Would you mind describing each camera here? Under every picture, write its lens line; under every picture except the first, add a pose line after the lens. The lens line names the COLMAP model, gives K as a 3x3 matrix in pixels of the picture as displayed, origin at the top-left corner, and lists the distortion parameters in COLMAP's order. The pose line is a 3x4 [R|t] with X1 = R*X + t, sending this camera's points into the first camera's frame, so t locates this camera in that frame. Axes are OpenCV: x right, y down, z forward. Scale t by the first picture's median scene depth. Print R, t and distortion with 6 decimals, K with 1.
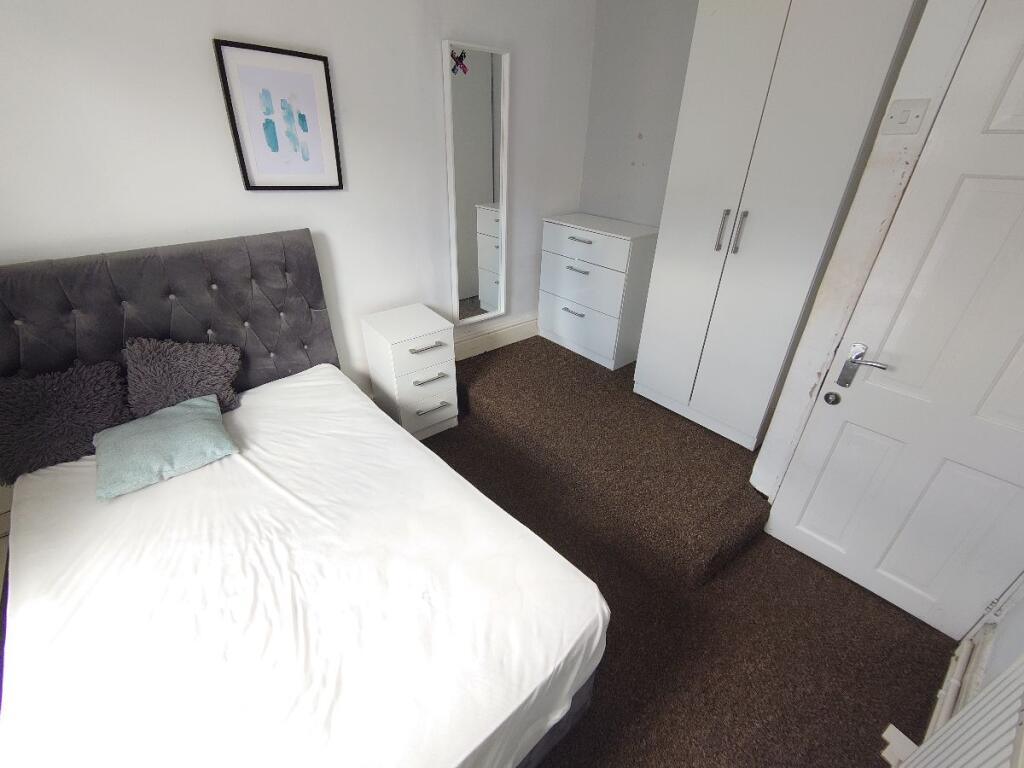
lens RADIAL K [[443.0, 0, 512.0], [0, 443.0, 384.0], [0, 0, 1]] dist [0.002917, 0.000409]
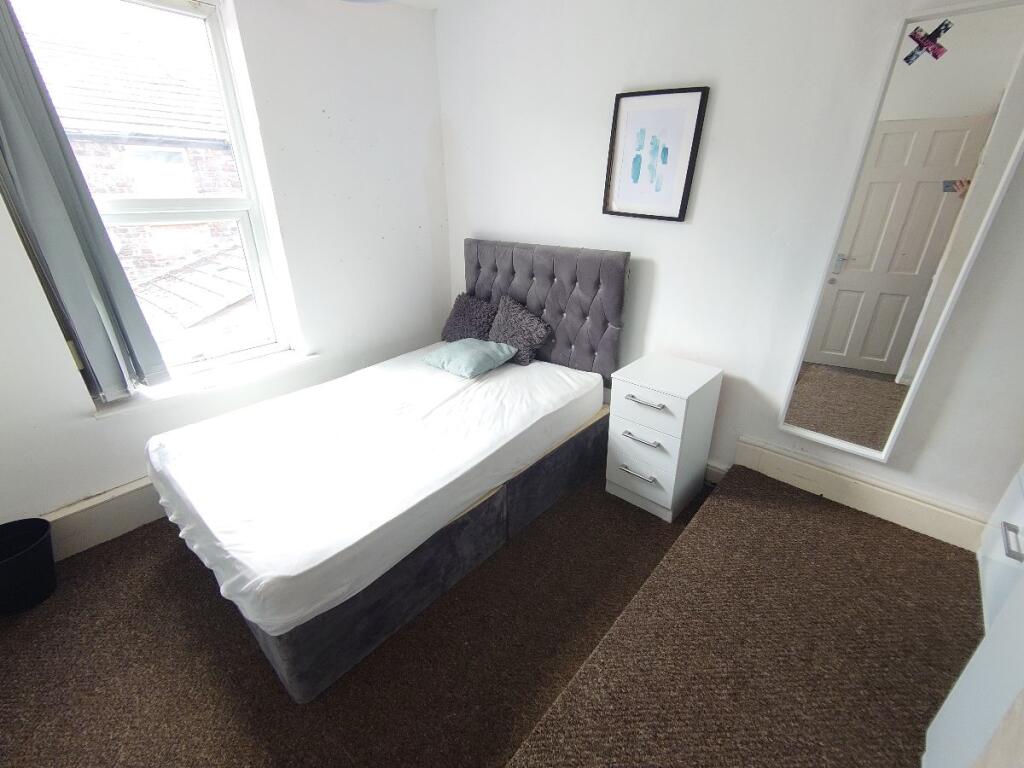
lens RADIAL K [[443.0, 0, 512.0], [0, 443.0, 384.0], [0, 0, 1]] dist [0.002917, 0.000409]
pose [[0.142968, 0.388493, -0.910293, 0.630476], [-0.494215, 0.824890, 0.274425, -0.258075], [0.857503, 0.410646, 0.309932, 0.595113]]
